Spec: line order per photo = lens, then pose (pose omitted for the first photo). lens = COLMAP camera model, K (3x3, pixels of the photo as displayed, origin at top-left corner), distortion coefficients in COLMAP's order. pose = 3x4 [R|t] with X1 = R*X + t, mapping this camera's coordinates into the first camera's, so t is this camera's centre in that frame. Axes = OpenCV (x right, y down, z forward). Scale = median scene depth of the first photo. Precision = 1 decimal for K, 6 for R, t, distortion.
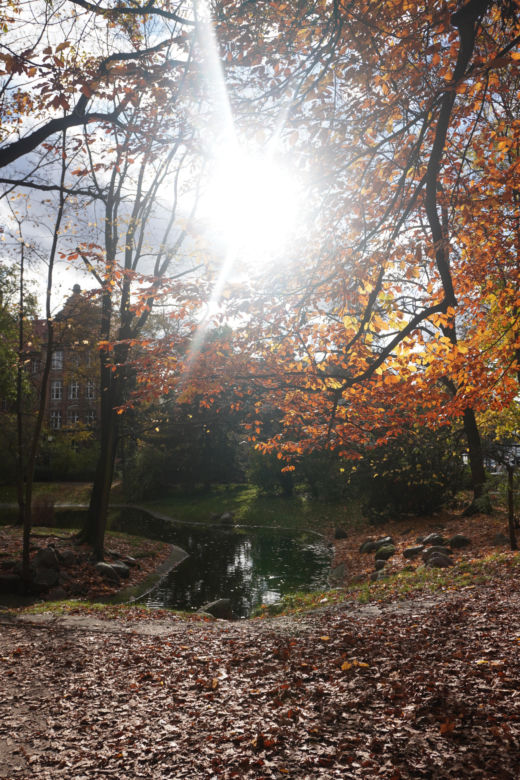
lens RADIAL K [[630.5, 0, 259.8], [0, 630.5, 394.8], [0, 0, 1]] dist [-0.021642, -0.000595]
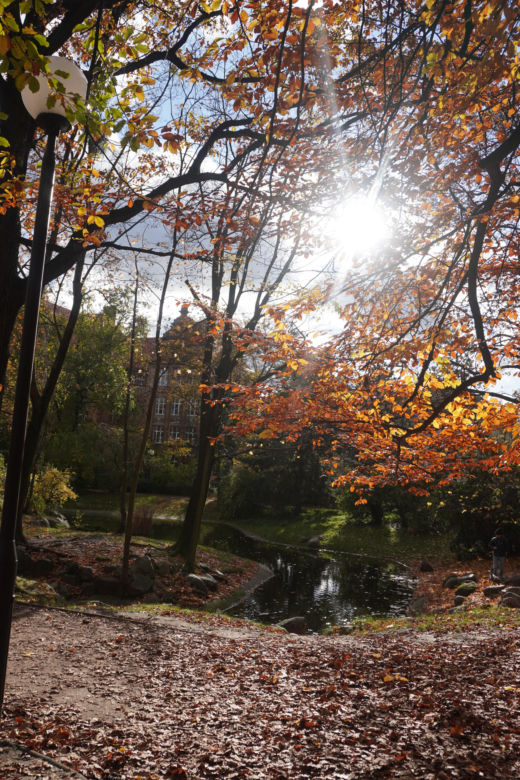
lens RADIAL K [[630.5, 0, 262.2], [0, 630.5, 397.7], [0, 0, 1]] dist [-0.021642, -0.000595]
pose [[0.987295, 0.047009, -0.151786, 0.031500], [-0.051589, 0.998320, -0.026377, -0.025290], [0.150291, 0.033872, 0.988061, -0.111390]]
